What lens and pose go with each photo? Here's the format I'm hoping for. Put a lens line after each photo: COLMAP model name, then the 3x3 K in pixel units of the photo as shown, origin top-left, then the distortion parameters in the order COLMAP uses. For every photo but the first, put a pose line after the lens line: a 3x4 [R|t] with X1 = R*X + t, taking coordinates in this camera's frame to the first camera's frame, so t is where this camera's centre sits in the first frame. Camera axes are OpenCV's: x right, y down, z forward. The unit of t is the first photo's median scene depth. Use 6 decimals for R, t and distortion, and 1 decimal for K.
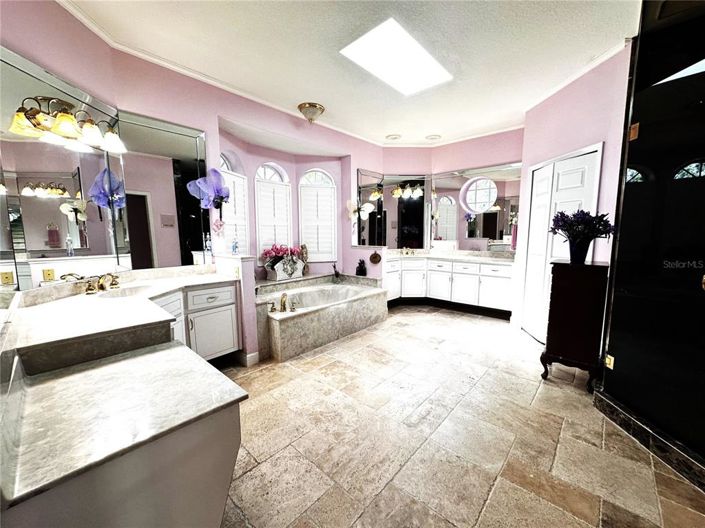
lens RADIAL K [[286.1, 0, 348.4], [0, 286.1, 261.8], [0, 0, 1]] dist [-0.003754, -0.000675]
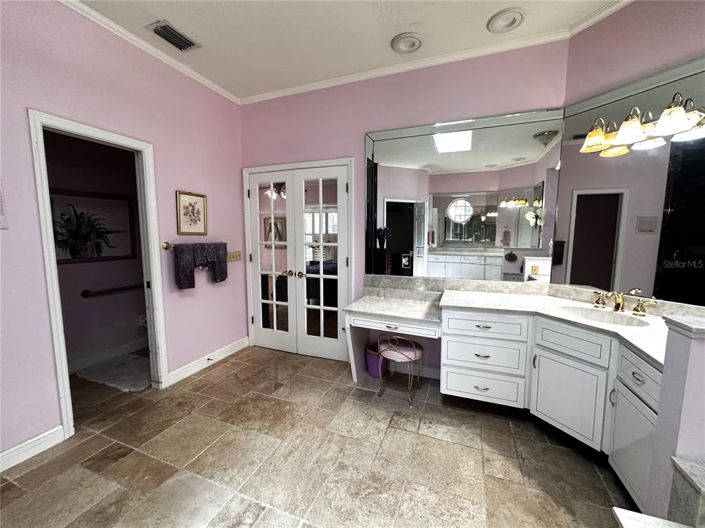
lens RADIAL K [[286.1, 0, 347.9], [0, 286.1, 268.3], [0, 0, 1]] dist [-0.003754, -0.000675]
pose [[-0.935542, 0.044712, -0.350374, 0.262645], [-0.030711, 0.977902, 0.206794, -0.223452], [0.351878, 0.204225, -0.913495, 1.912357]]
